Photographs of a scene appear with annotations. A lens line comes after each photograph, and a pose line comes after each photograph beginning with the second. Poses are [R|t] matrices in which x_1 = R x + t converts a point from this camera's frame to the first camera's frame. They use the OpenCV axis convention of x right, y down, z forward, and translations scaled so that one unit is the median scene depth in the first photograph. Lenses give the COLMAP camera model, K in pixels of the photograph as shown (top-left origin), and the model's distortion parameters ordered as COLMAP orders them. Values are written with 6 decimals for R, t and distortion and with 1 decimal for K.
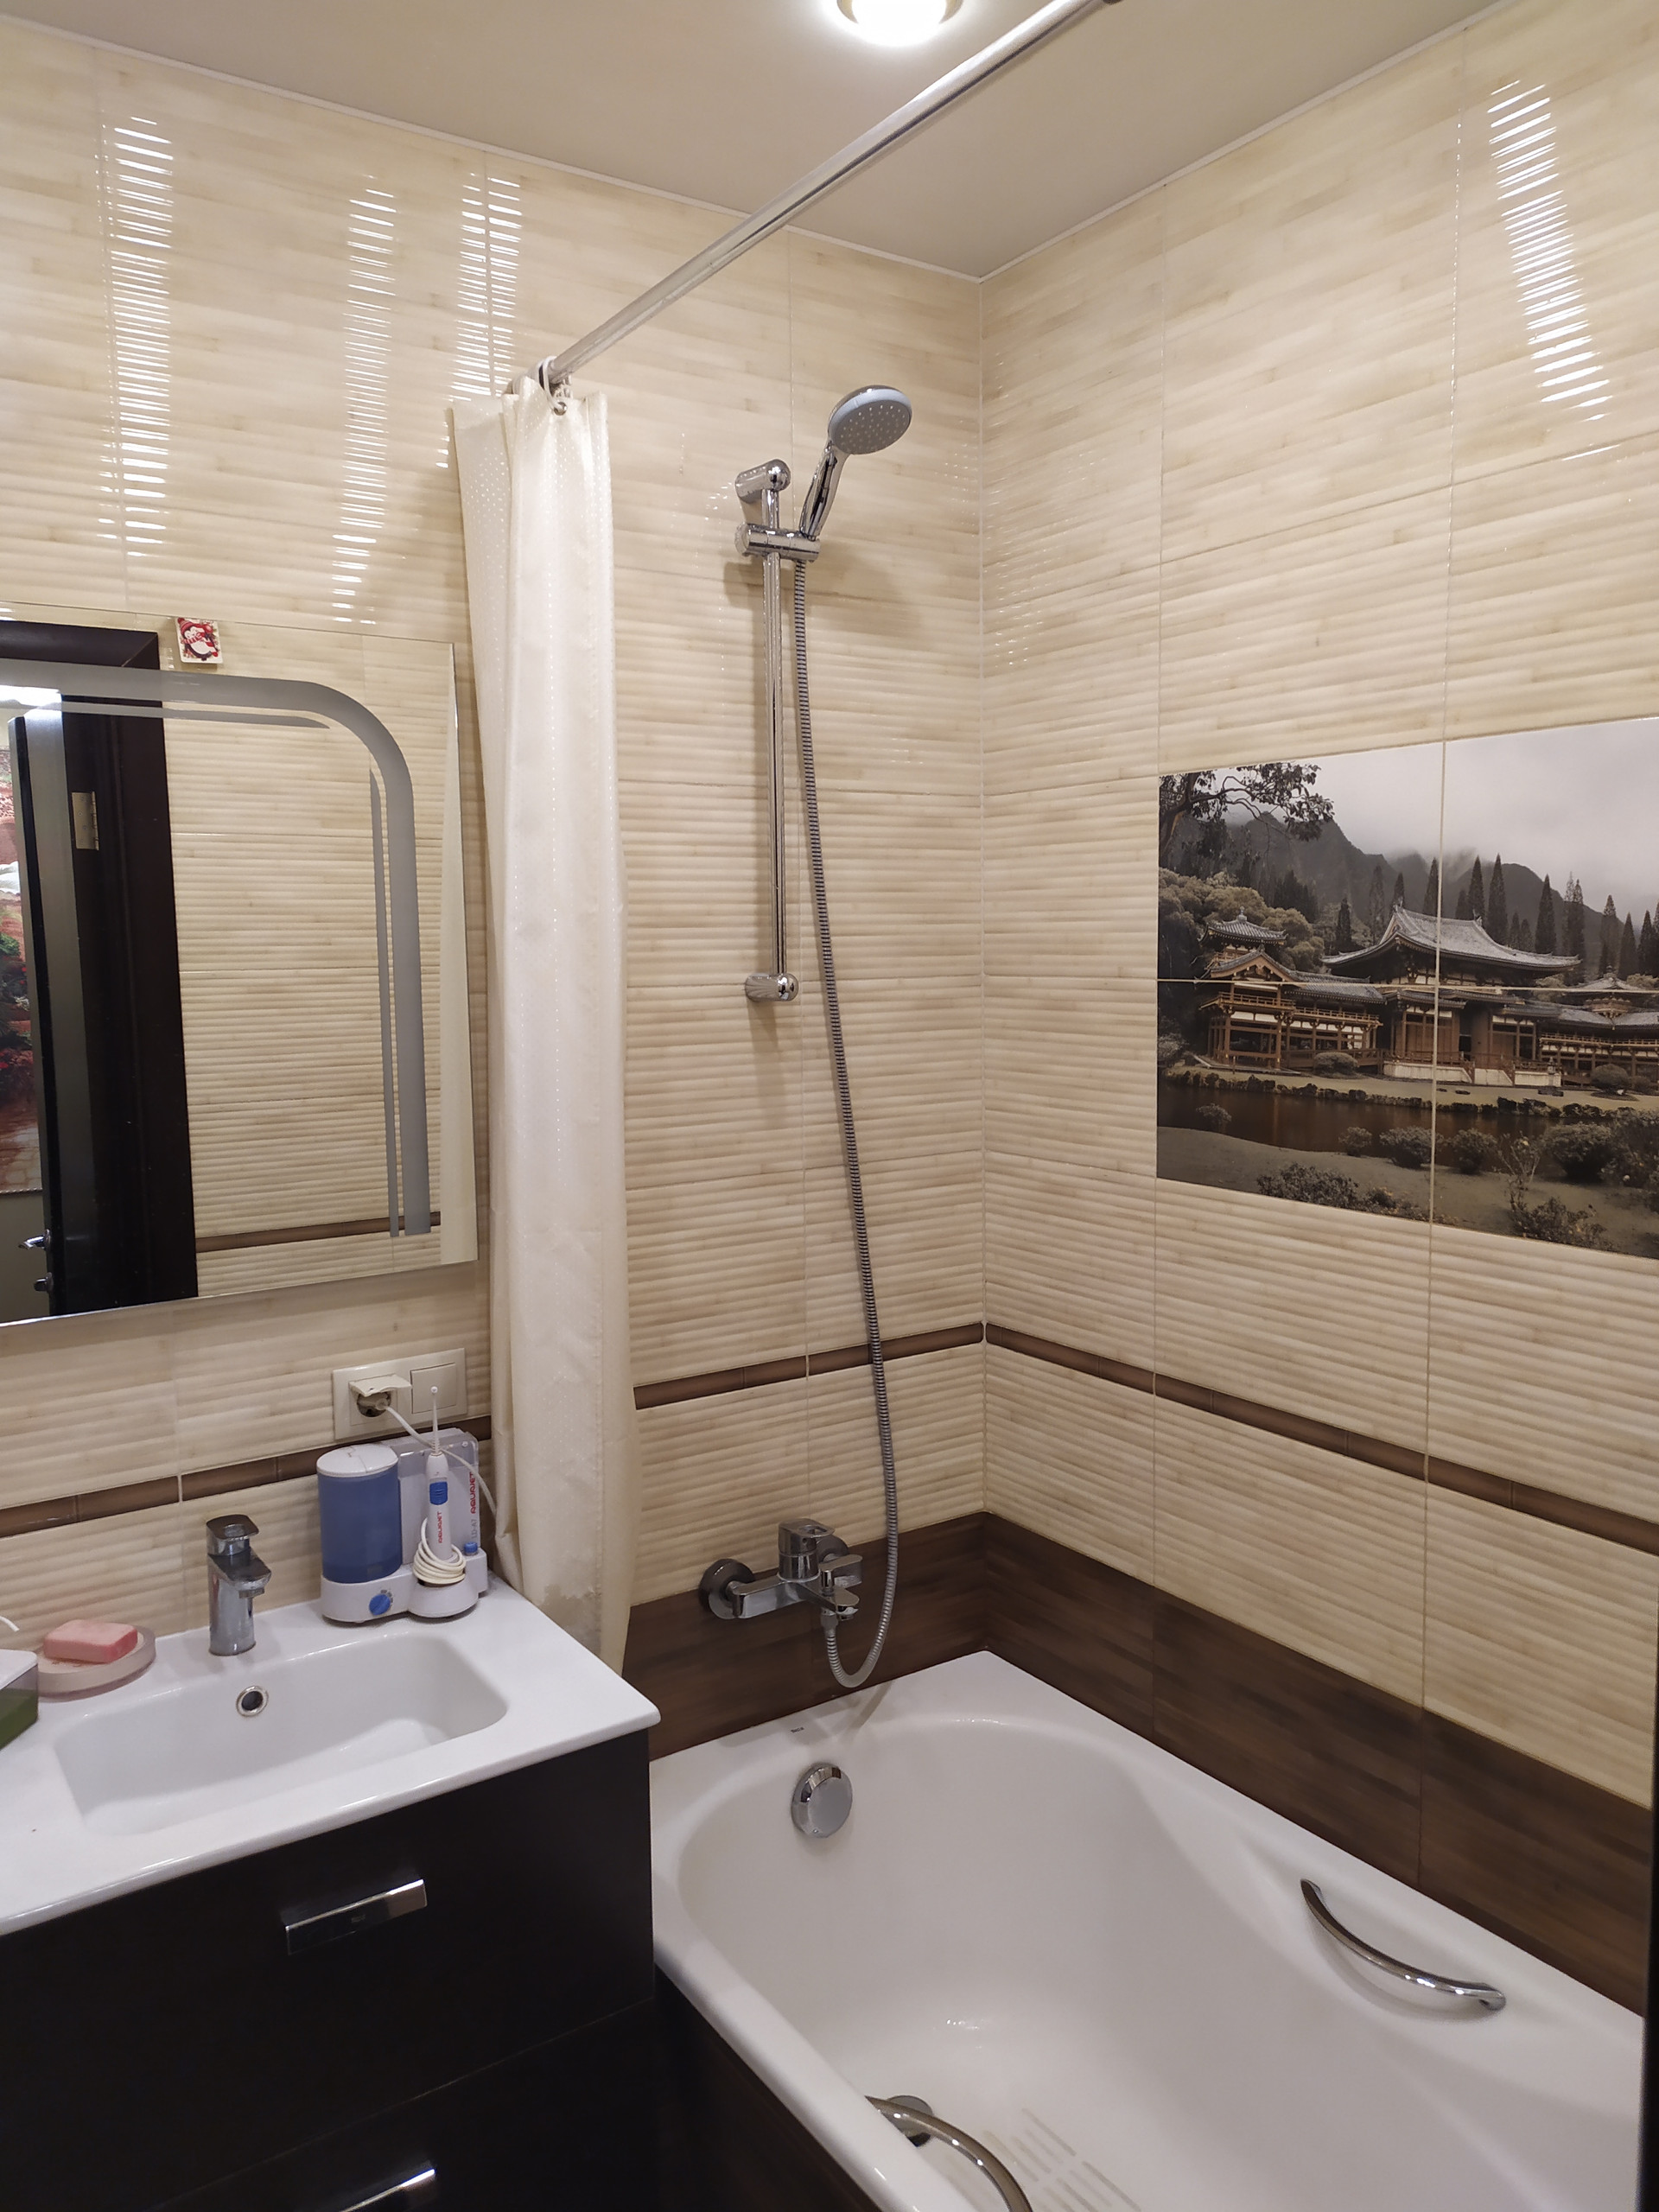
lens RADIAL K [[1613.2, 0, 814.1], [0, 1613.2, 1120.4], [0, 0, 1]] dist [0.067910, -0.070605]
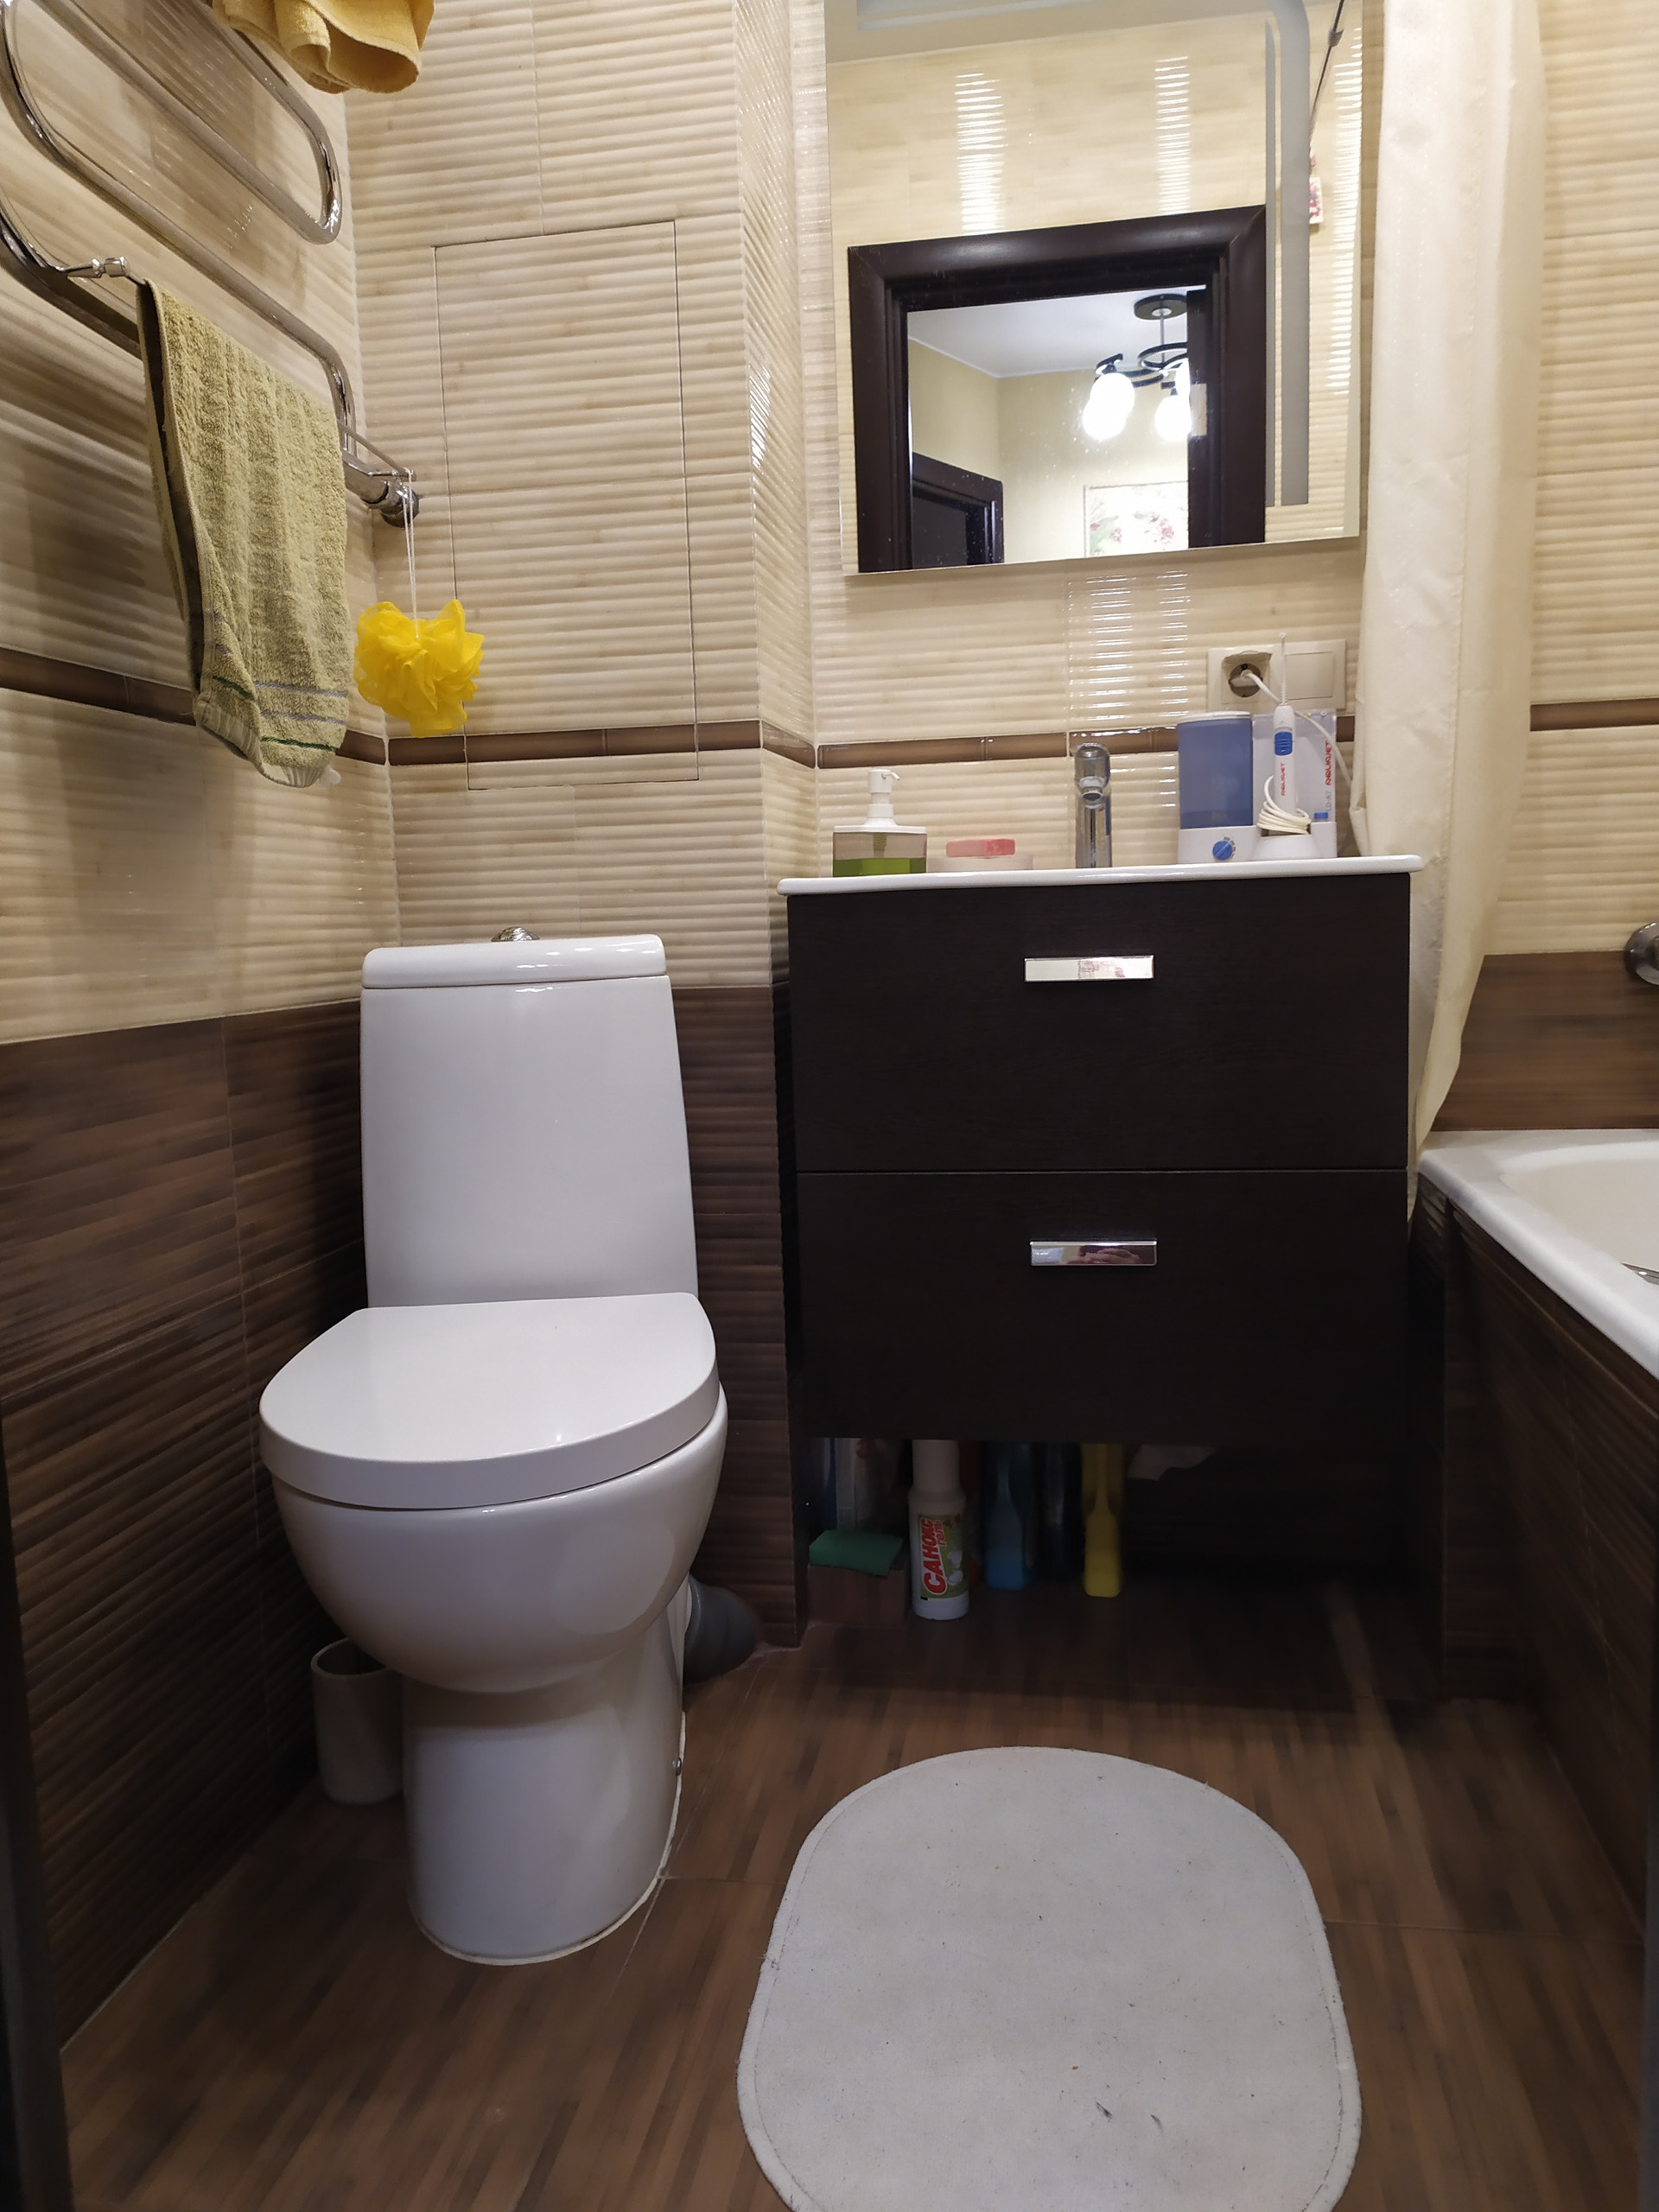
lens RADIAL K [[1613.2, 0, 851.7], [0, 1613.2, 1099.9], [0, 0, 1]] dist [0.067910, -0.070605]
pose [[0.731300, 0.067462, -0.678711, 0.251276], [-0.052314, 0.997713, 0.042802, 0.384944], [0.680047, 0.004205, 0.733157, 0.065661]]
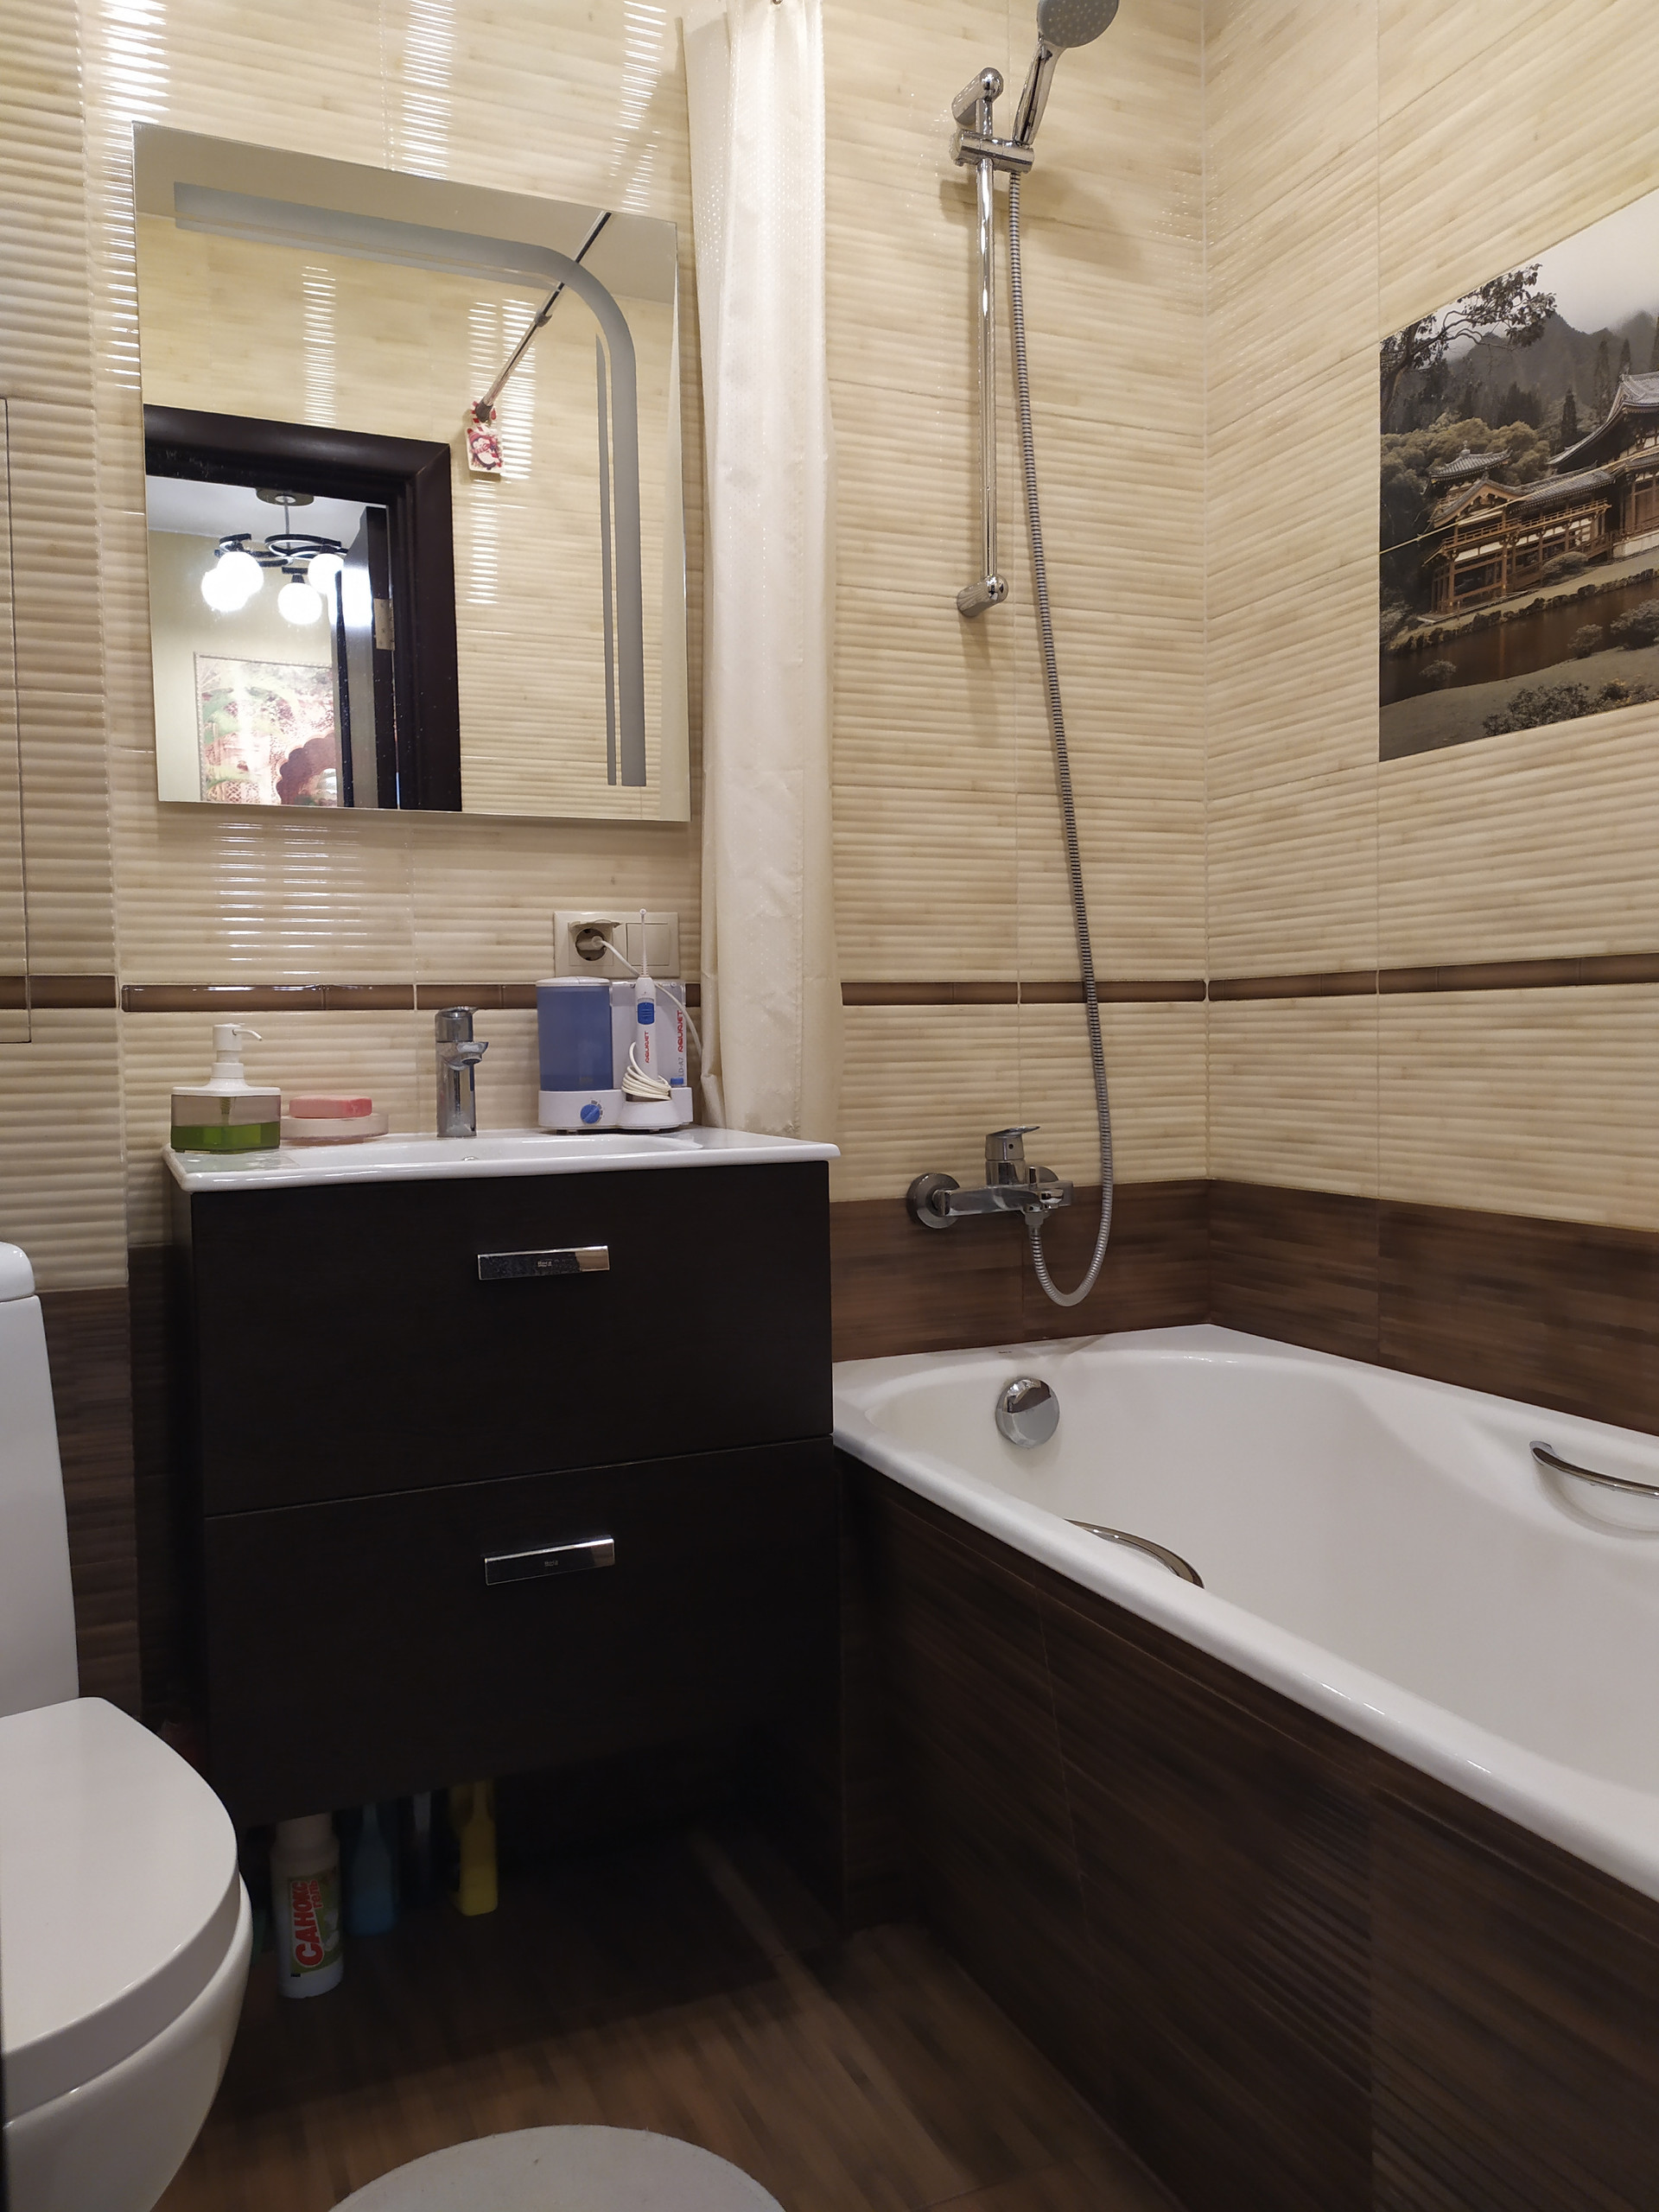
lens RADIAL K [[1613.2, 0, 814.6], [0, 1613.2, 1111.0], [0, 0, 1]] dist [0.067910, -0.070605]
pose [[0.983542, 0.005275, -0.180601, 0.059244], [-0.016308, 0.998085, -0.059664, 0.321659], [0.179940, 0.061627, 0.981745, -0.002633]]
